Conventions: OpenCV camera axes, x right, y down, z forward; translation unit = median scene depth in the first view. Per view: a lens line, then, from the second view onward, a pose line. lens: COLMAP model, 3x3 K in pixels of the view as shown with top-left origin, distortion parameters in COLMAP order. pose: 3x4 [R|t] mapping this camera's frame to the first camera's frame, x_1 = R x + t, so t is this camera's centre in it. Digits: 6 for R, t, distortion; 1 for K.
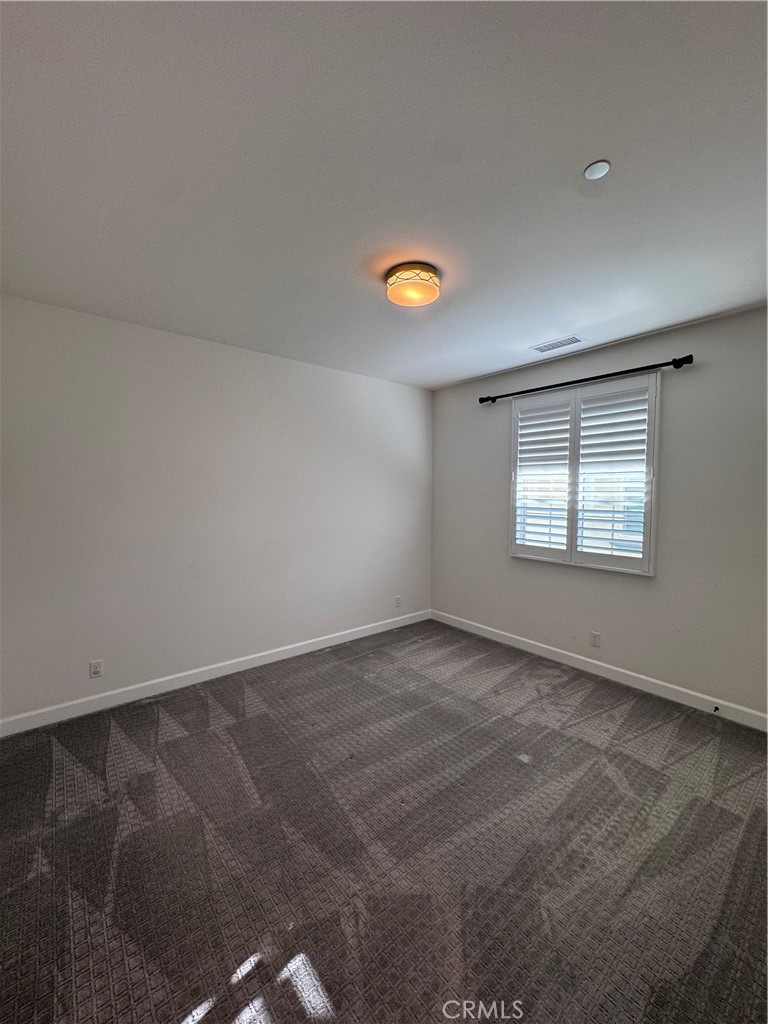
lens RADIAL K [[421.3, 0, 384.0], [0, 421.3, 512.0], [0, 0, 1]] dist [-0.013222, 0.000348]
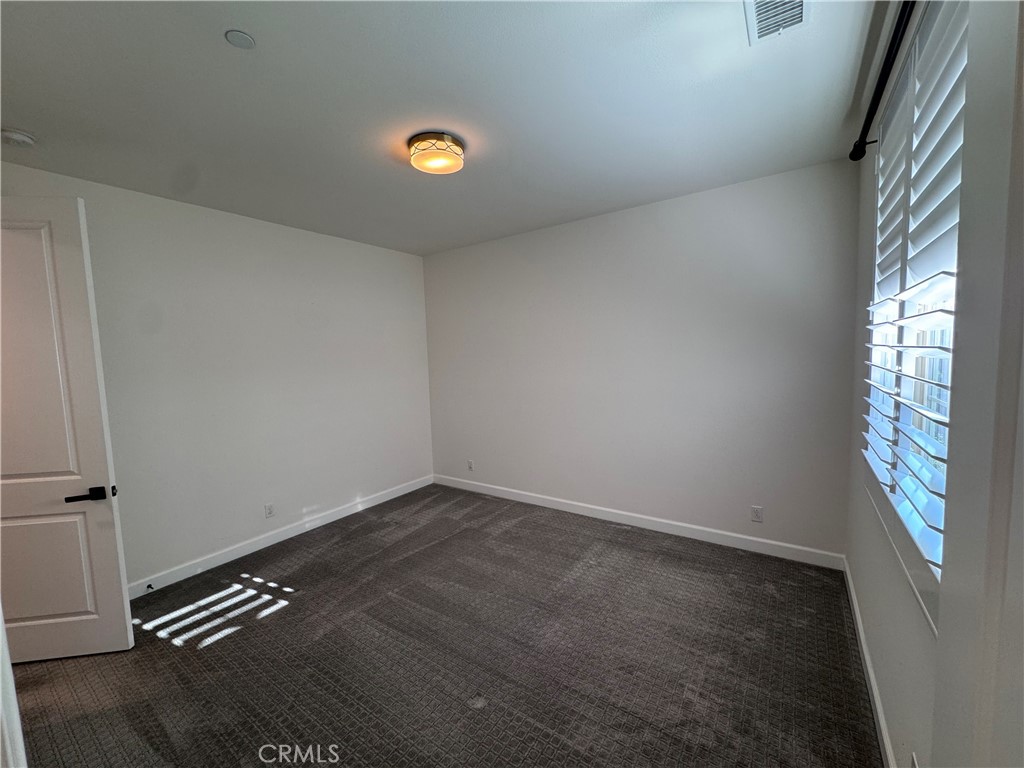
lens RADIAL K [[421.3, 0, 512.0], [0, 421.3, 384.0], [0, 0, 1]] dist [-0.013222, 0.000348]
pose [[0.238080, 0.061631, -0.969288, 0.925952], [-0.013591, 0.998098, 0.060125, -0.042713], [0.971151, -0.001141, 0.238465, 0.765093]]
